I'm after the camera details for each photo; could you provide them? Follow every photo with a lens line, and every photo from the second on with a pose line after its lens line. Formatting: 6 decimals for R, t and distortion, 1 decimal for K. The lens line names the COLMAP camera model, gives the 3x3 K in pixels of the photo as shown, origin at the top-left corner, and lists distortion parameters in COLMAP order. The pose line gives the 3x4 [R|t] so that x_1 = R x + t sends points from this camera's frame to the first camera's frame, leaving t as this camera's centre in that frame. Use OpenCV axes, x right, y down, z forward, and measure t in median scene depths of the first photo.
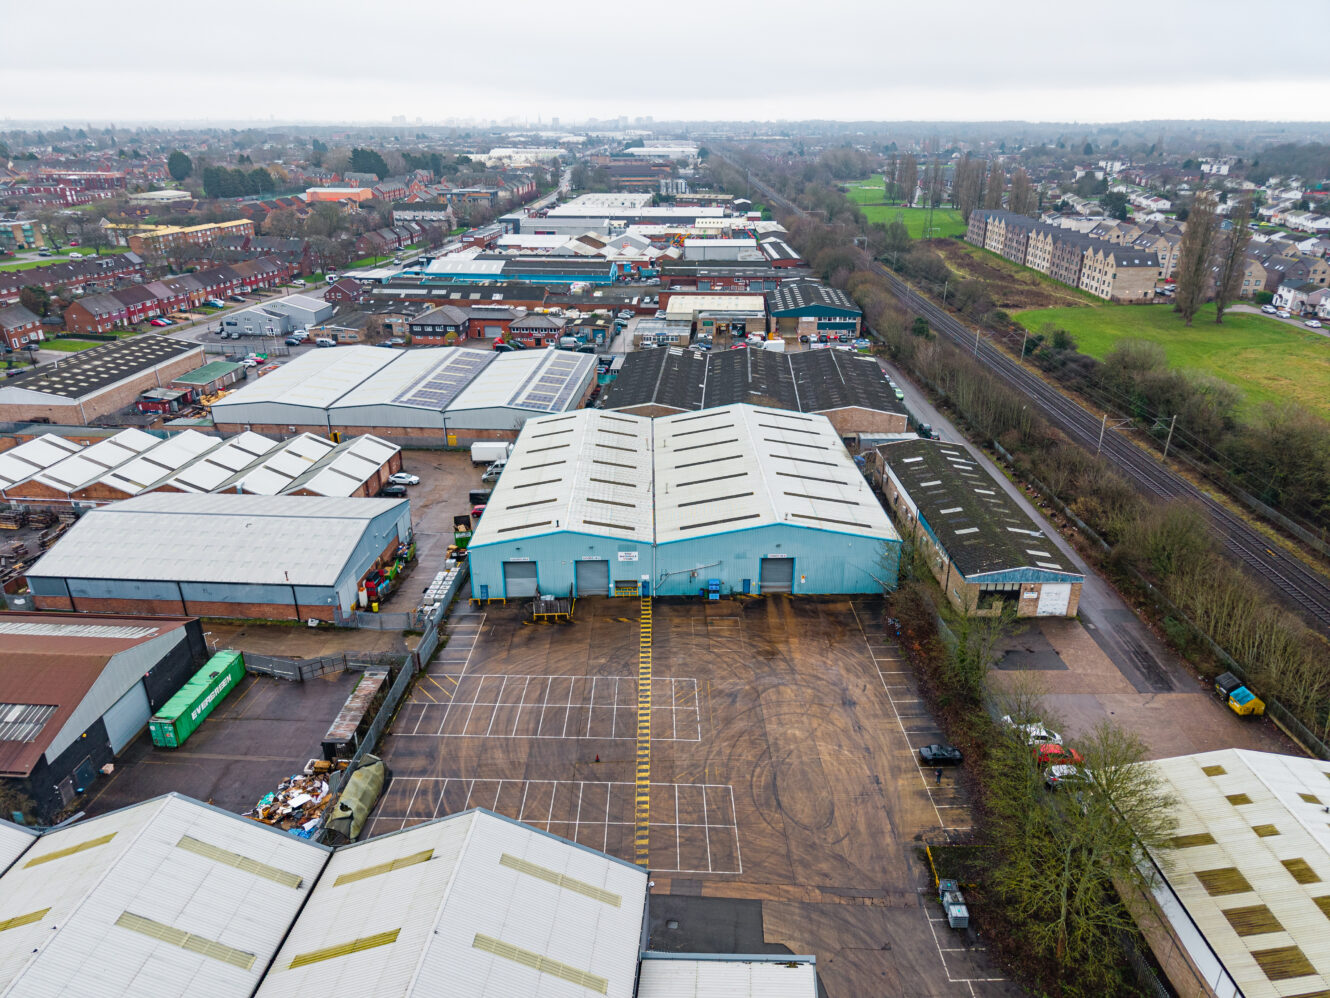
lens RADIAL K [[890.1, 0, 668.5], [0, 890.1, 480.7], [0, 0, 1]] dist [0.058250, -0.055499]
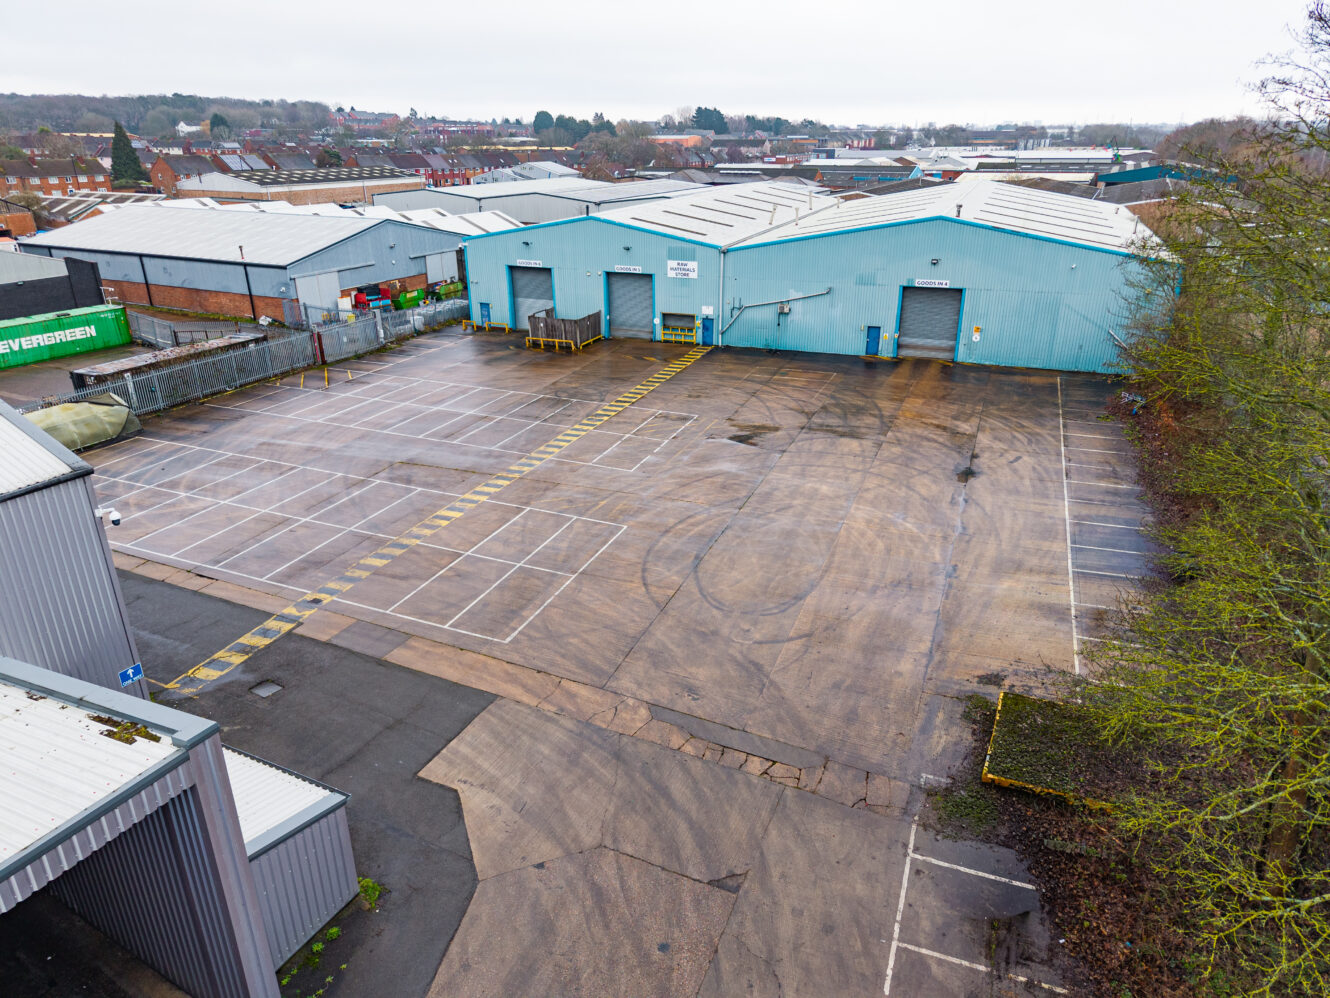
lens RADIAL K [[885.3, 0, 665.0], [0, 885.3, 499.0], [0, 0, 1]] dist [0.068715, -0.052932]
pose [[0.924624, 0.146102, -0.351746, 0.185001], [-0.144491, 0.989021, 0.030981, 0.226290], [0.352411, 0.022179, 0.935582, 0.416704]]
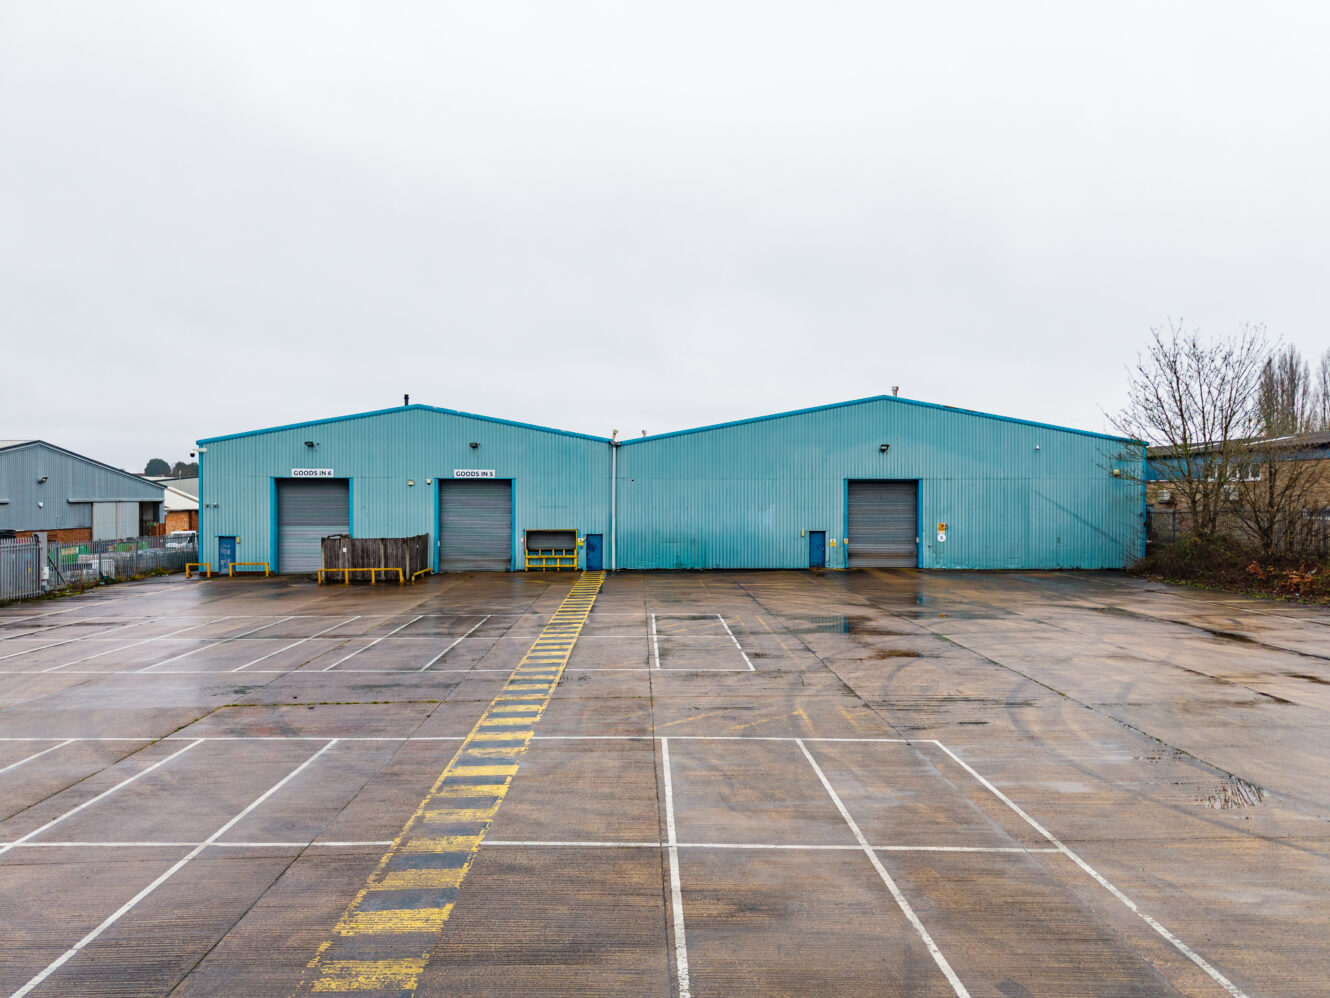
lens RADIAL K [[885.3, 0, 665.0], [0, 885.3, 499.0], [0, 0, 1]] dist [0.068715, -0.052932]
pose [[0.999899, 0.007138, 0.012269, 0.004631], [-0.002036, 0.927536, -0.373728, 0.267978], [-0.014048, 0.373665, 0.927457, 0.582904]]
